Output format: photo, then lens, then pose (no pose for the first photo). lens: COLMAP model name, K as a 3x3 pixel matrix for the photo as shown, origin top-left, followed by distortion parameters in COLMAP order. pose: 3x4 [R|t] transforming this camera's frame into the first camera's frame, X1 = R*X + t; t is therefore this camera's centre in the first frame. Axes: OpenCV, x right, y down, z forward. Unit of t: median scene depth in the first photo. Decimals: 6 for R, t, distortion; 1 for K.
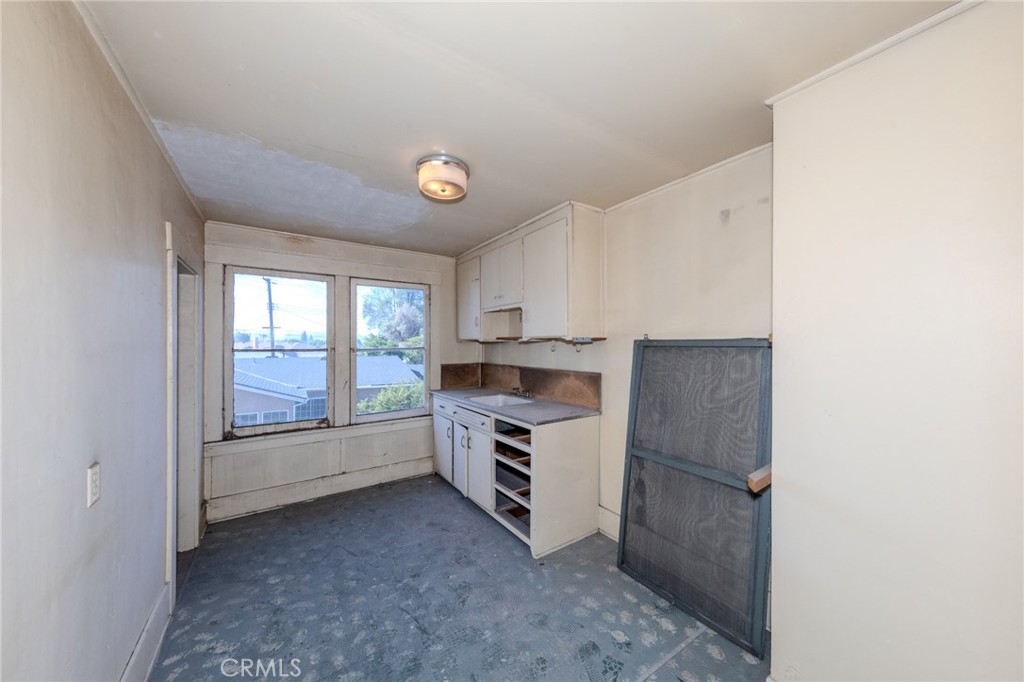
lens RADIAL K [[353.7, 0, 515.4], [0, 353.7, 342.8], [0, 0, 1]] dist [0.000233, -0.000271]
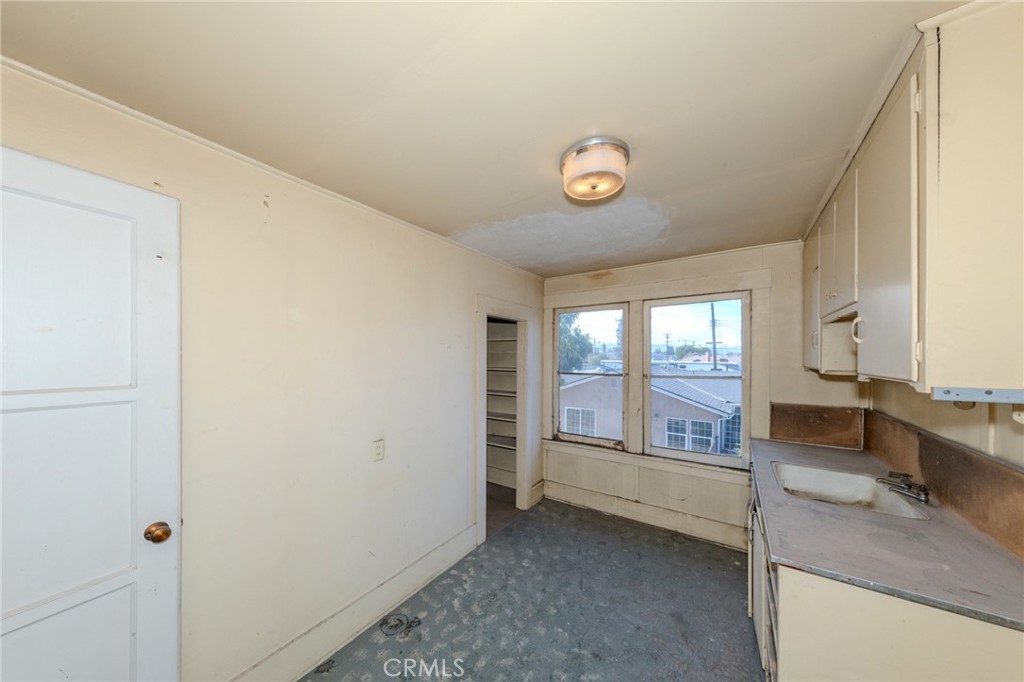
lens RADIAL K [[331.7, 0, 509.8], [0, 331.7, 356.0], [0, 0, 1]] dist [0.004779, -0.000211]
pose [[0.349361, 0.000092, -0.936988, 0.291105], [0.004720, 0.999987, 0.001858, -0.044256], [0.936976, -0.005072, 0.349356, 0.401052]]
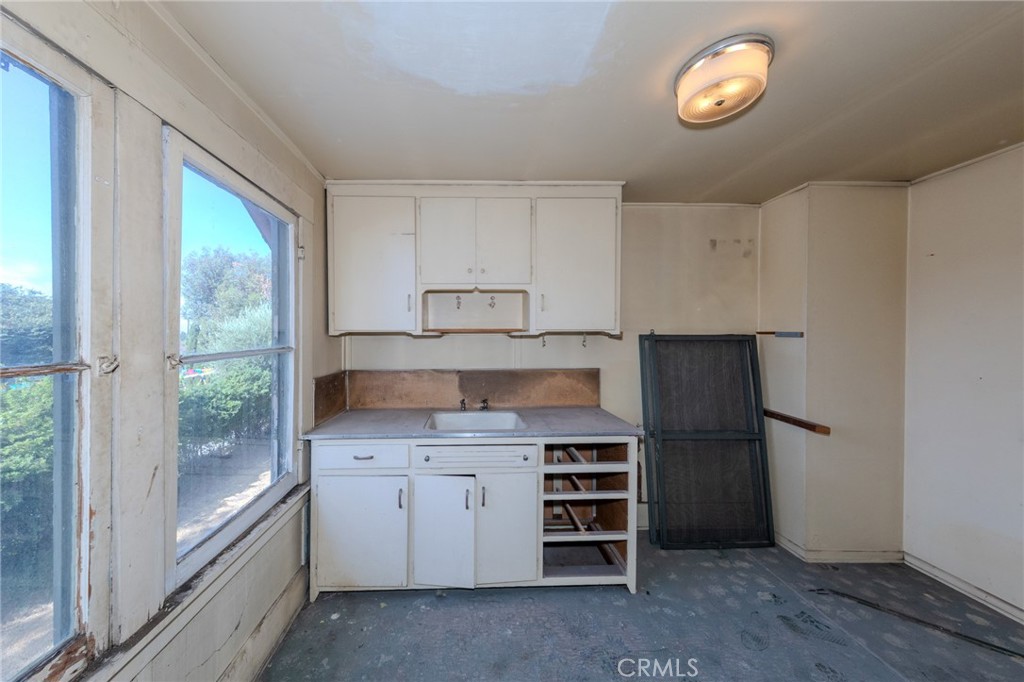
lens RADIAL K [[331.7, 0, 511.4], [0, 331.7, 339.1], [0, 0, 1]] dist [0.004779, -0.000211]
pose [[0.535987, -0.004690, 0.844213, -0.614938], [-0.000493, 0.999983, 0.005869, -0.000210], [-0.844226, -0.003562, 0.535975, 0.660238]]
